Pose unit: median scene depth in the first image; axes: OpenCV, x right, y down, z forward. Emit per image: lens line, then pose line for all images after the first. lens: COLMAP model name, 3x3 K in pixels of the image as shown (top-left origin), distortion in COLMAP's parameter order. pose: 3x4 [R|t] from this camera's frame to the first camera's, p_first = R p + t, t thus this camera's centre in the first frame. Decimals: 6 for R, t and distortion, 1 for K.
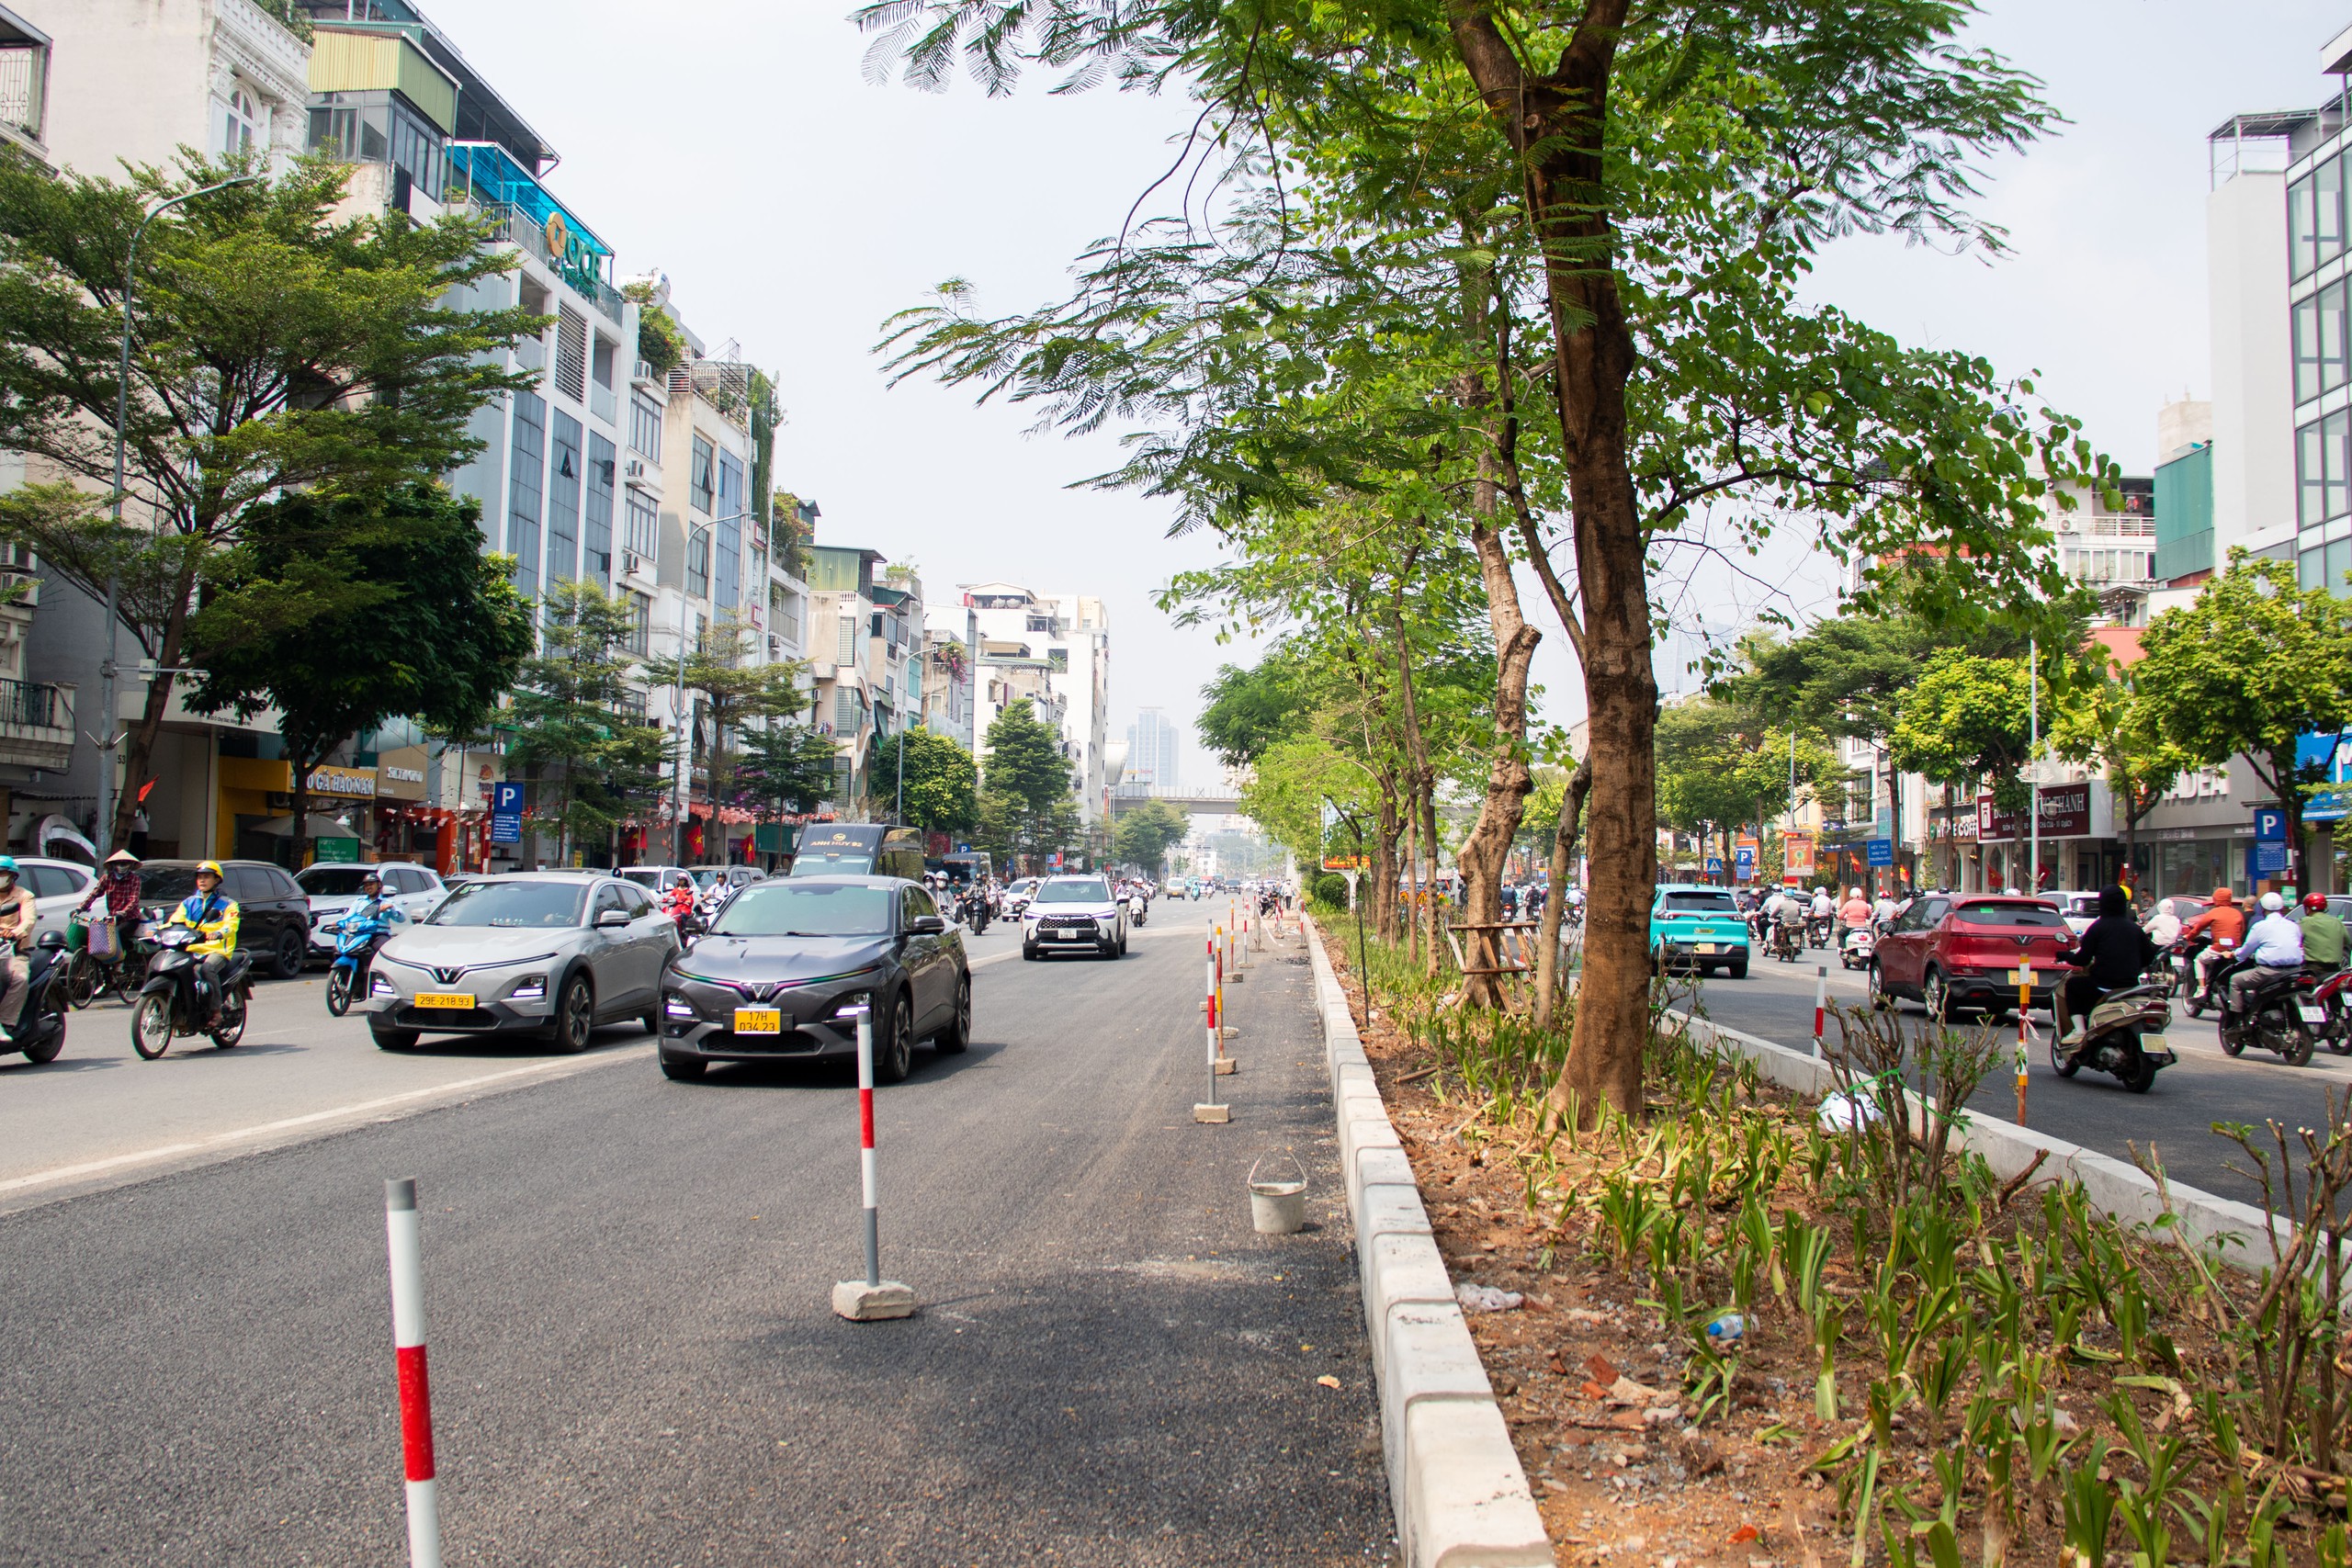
lens RADIAL K [[1945.5, 0, 1176.0], [0, 1945.5, 781.2], [0, 0, 1]] dist [-0.000798, -0.000168]
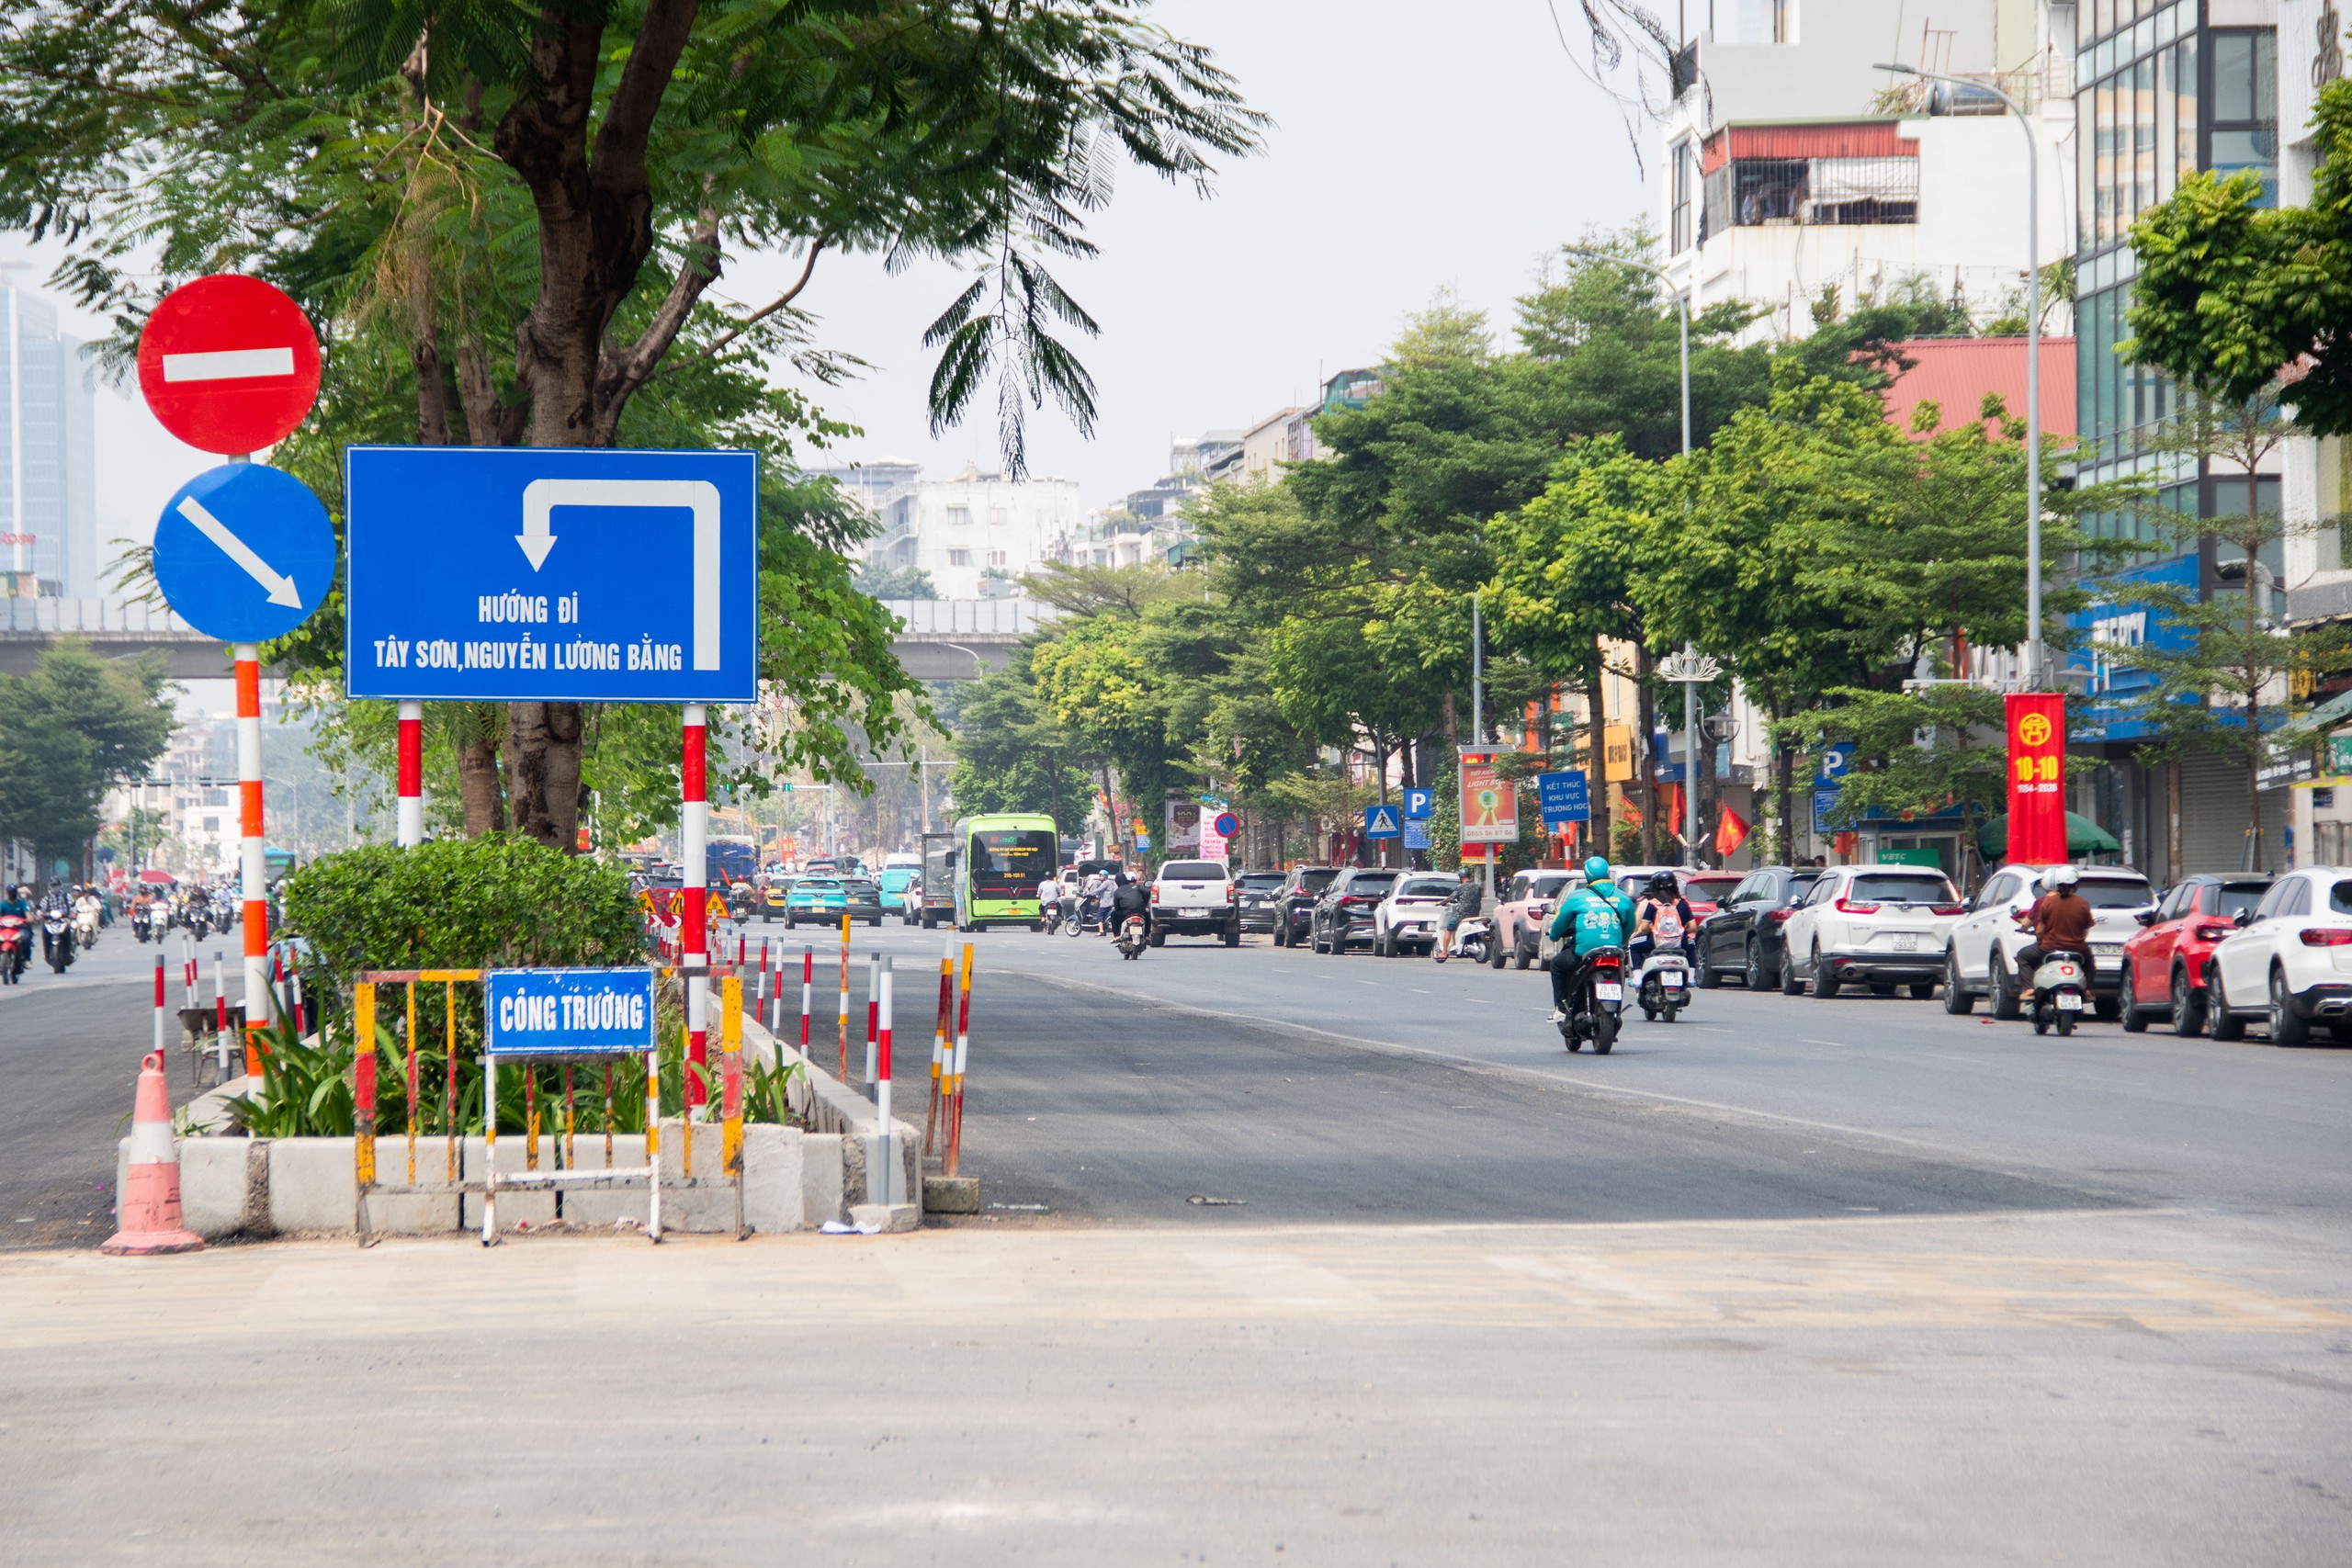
lens RADIAL K [[7529.7, 0, 1175.9], [0, 7529.7, 785.5], [0, 0, 1]] dist [0.100104, 0.000000]
pose [[0.989260, -0.022970, 0.144350, -0.040230], [0.017195, 0.999006, 0.041125, -0.061763], [-0.145152, -0.038201, 0.988672, -1.187058]]
